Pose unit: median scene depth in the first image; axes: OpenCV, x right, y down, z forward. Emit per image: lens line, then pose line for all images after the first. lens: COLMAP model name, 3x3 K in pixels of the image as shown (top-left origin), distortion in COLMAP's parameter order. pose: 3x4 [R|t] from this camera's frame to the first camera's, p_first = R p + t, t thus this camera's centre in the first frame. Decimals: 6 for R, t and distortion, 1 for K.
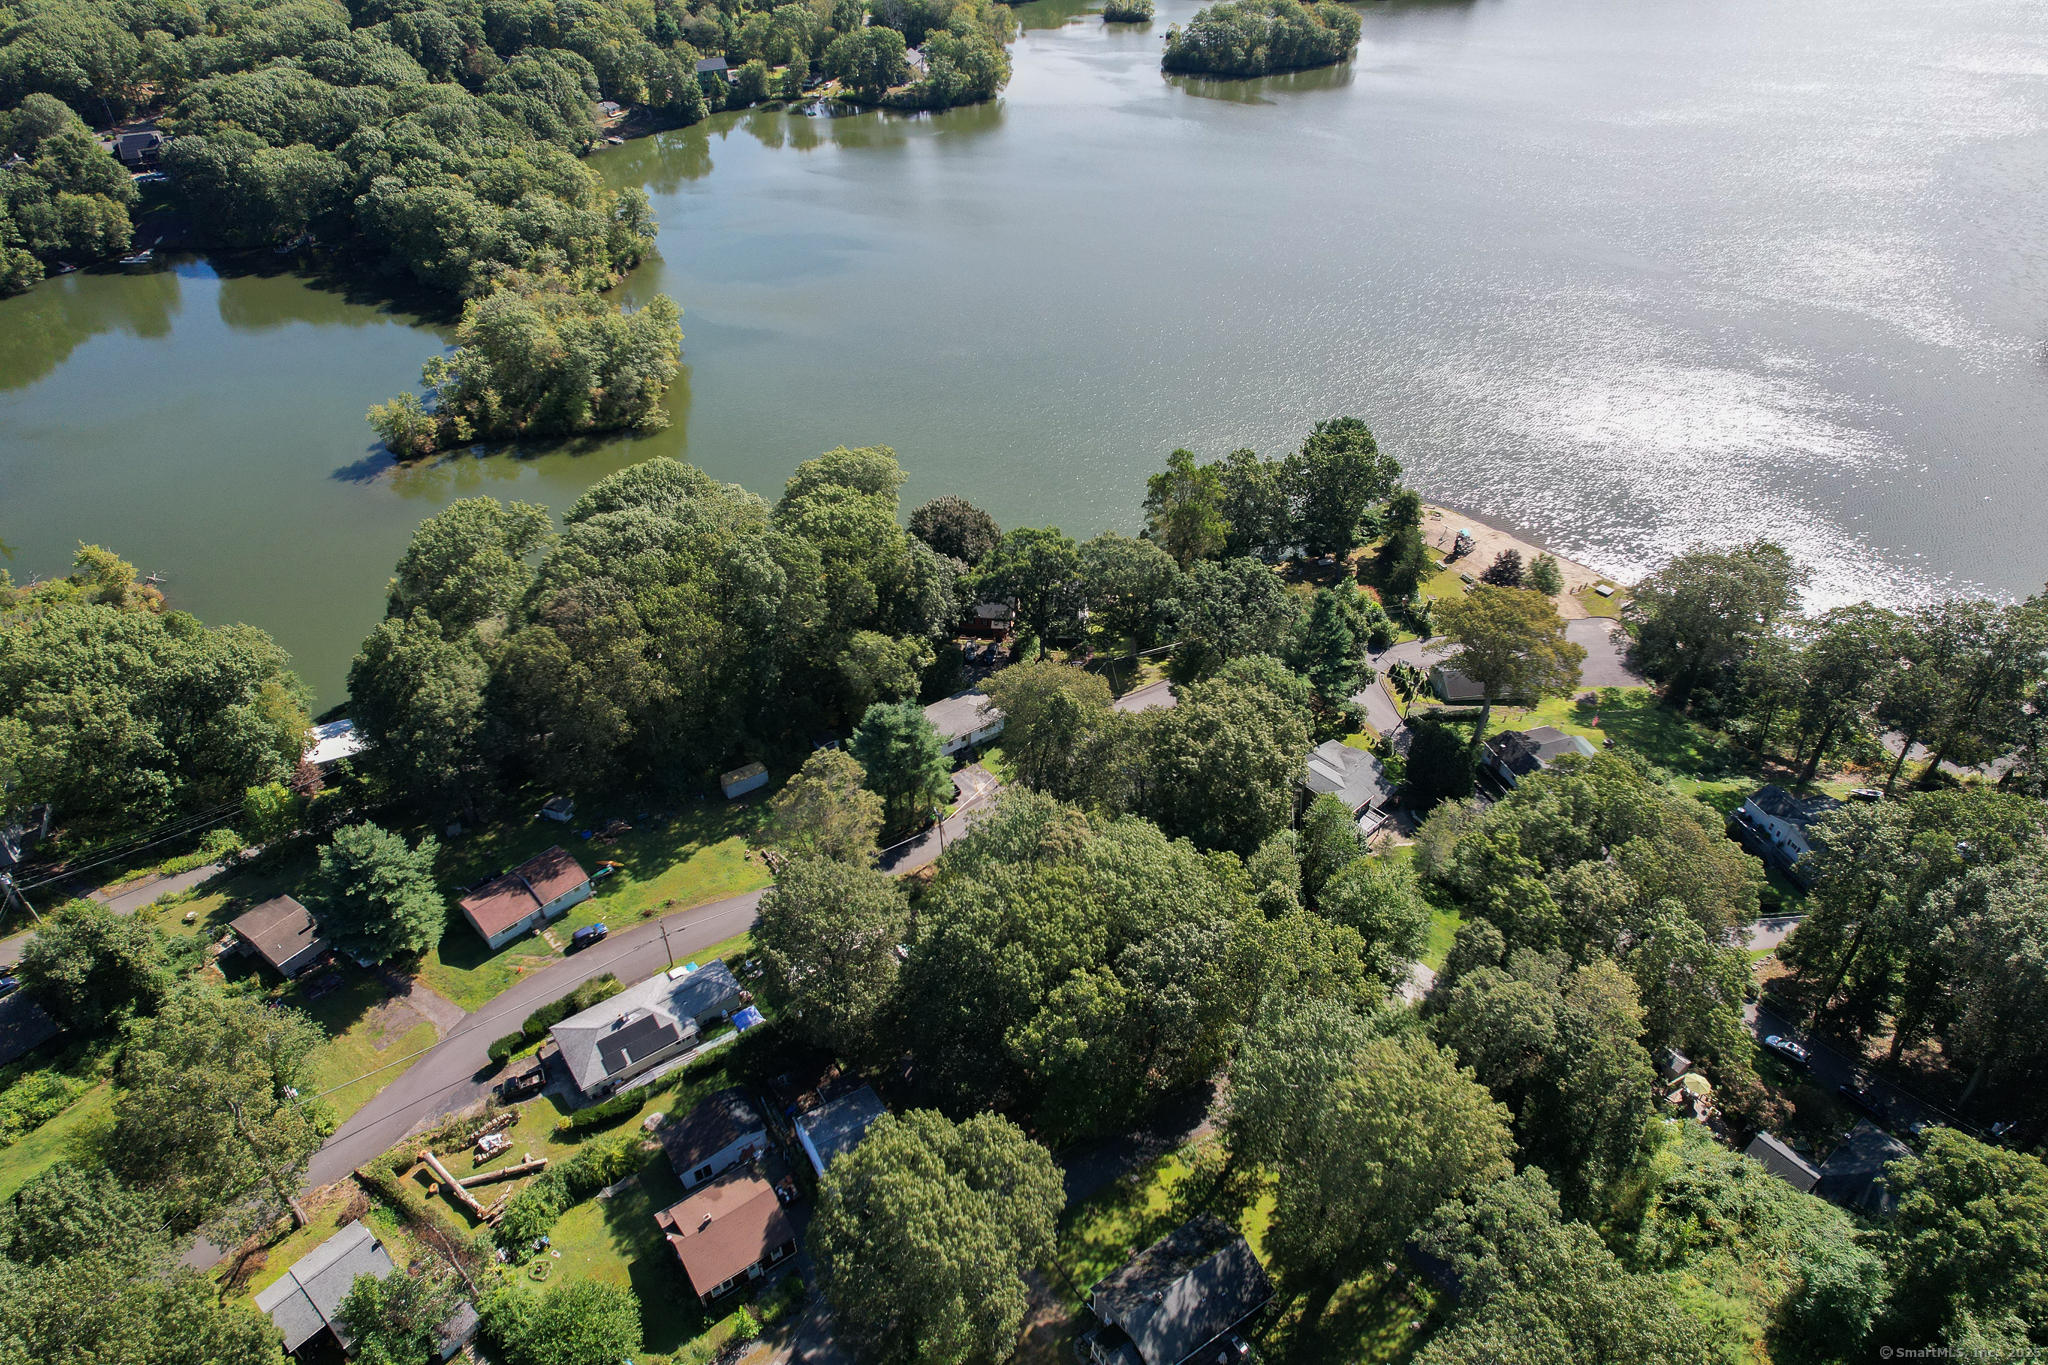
lens RADIAL K [[1311.1, 0, 1029.0], [0, 1311.1, 685.1], [0, 0, 1]] dist [-0.077936, 0.084197]
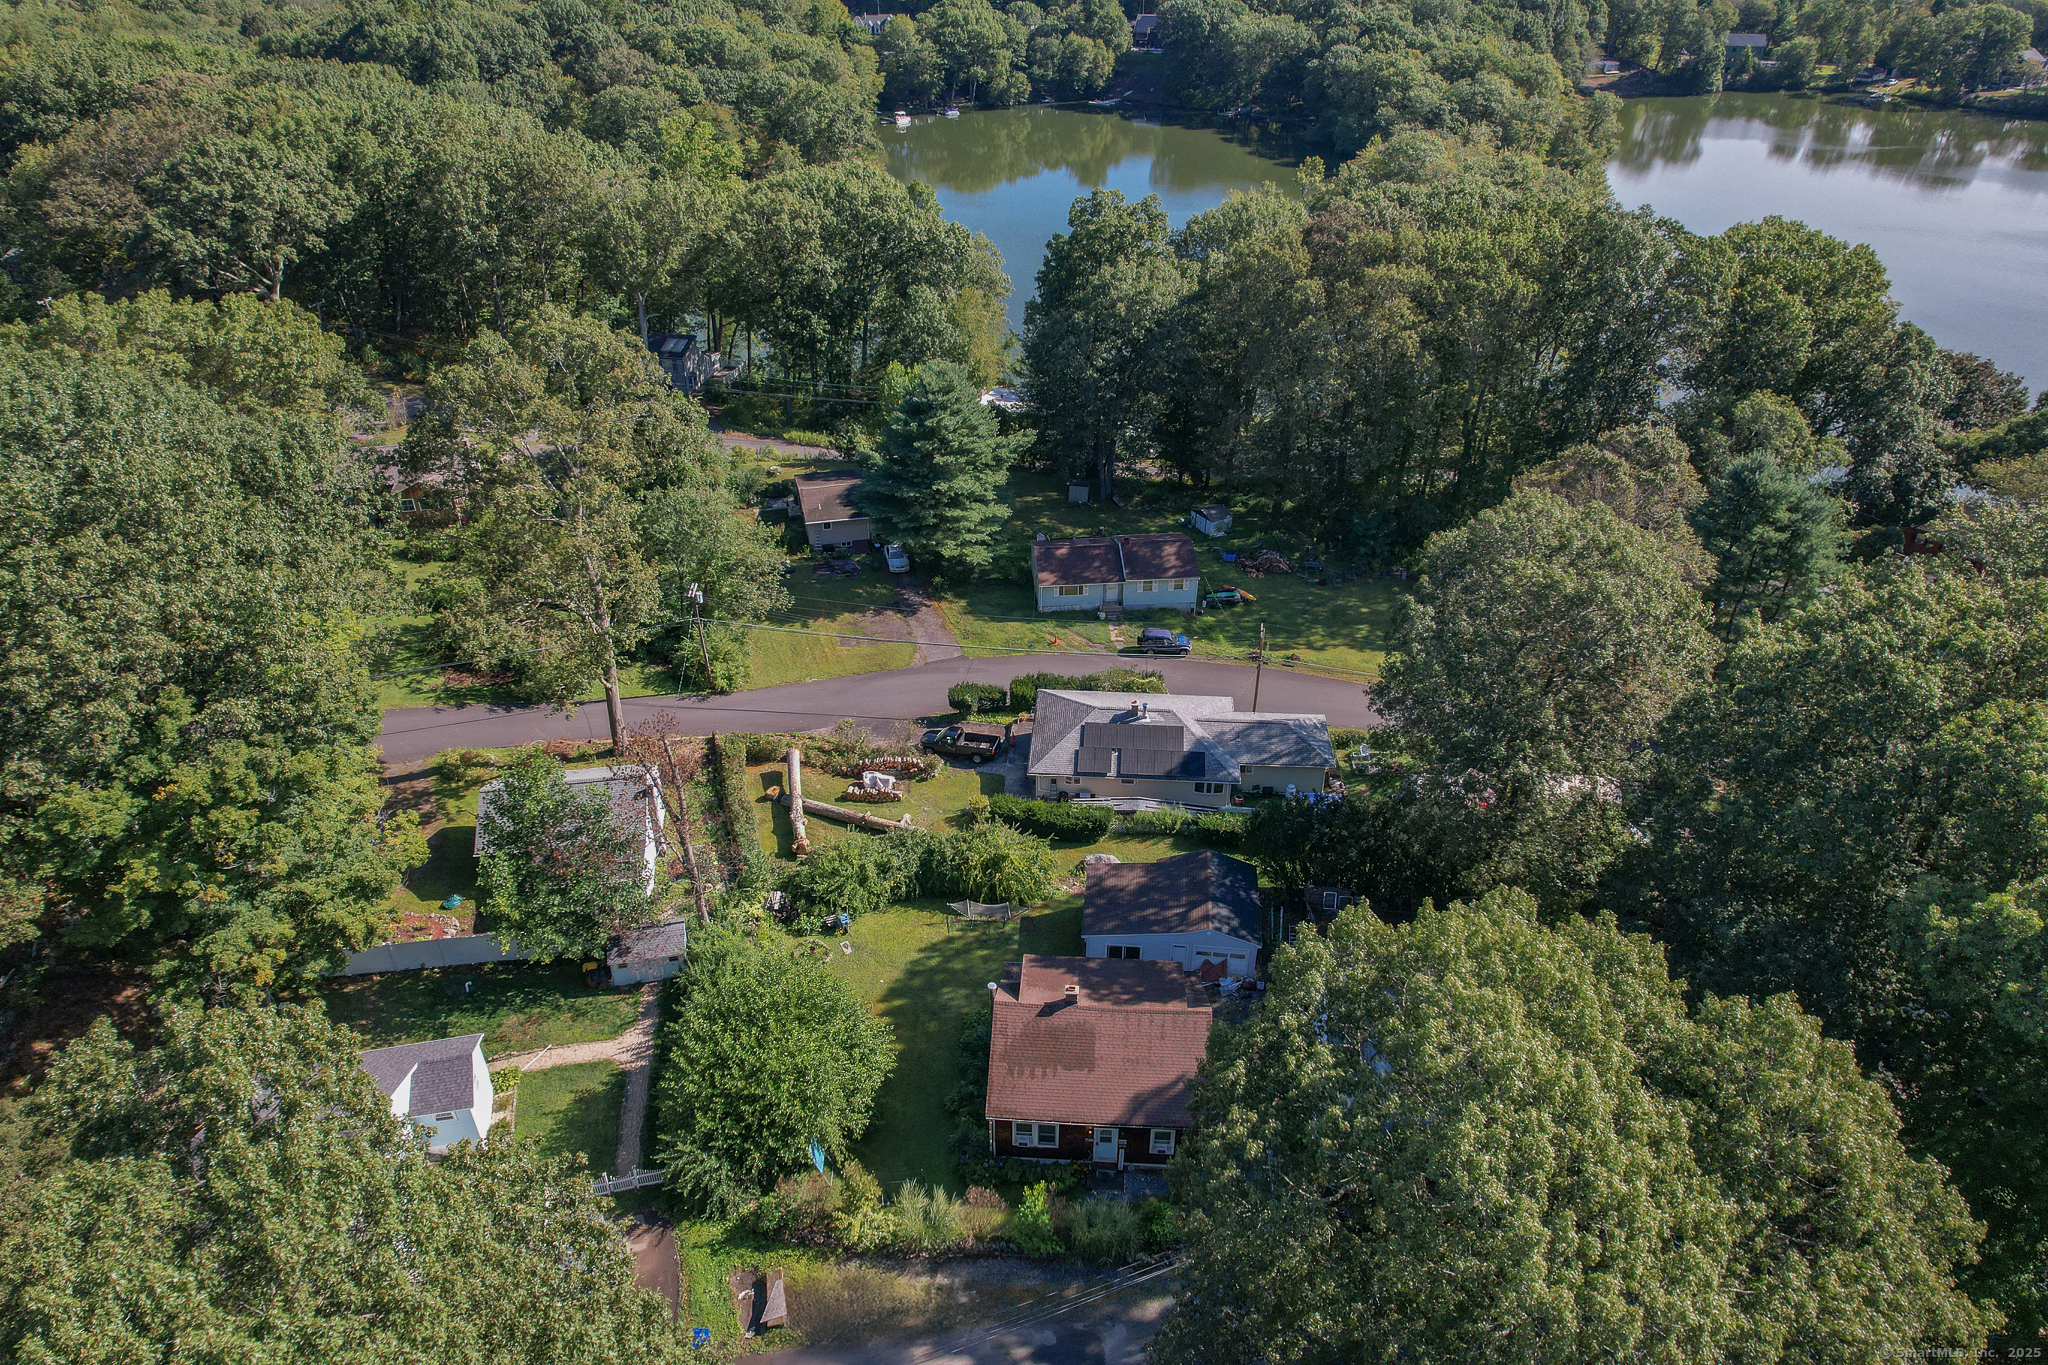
lens RADIAL K [[1311.1, 0, 1029.0], [0, 1311.1, 685.1], [0, 0, 1]] dist [-0.077936, 0.084197]
pose [[0.769371, 0.351265, -0.533555, -0.014803], [-0.394507, 0.918202, 0.035629, 0.117494], [0.502426, 0.183079, 0.845015, 0.221021]]
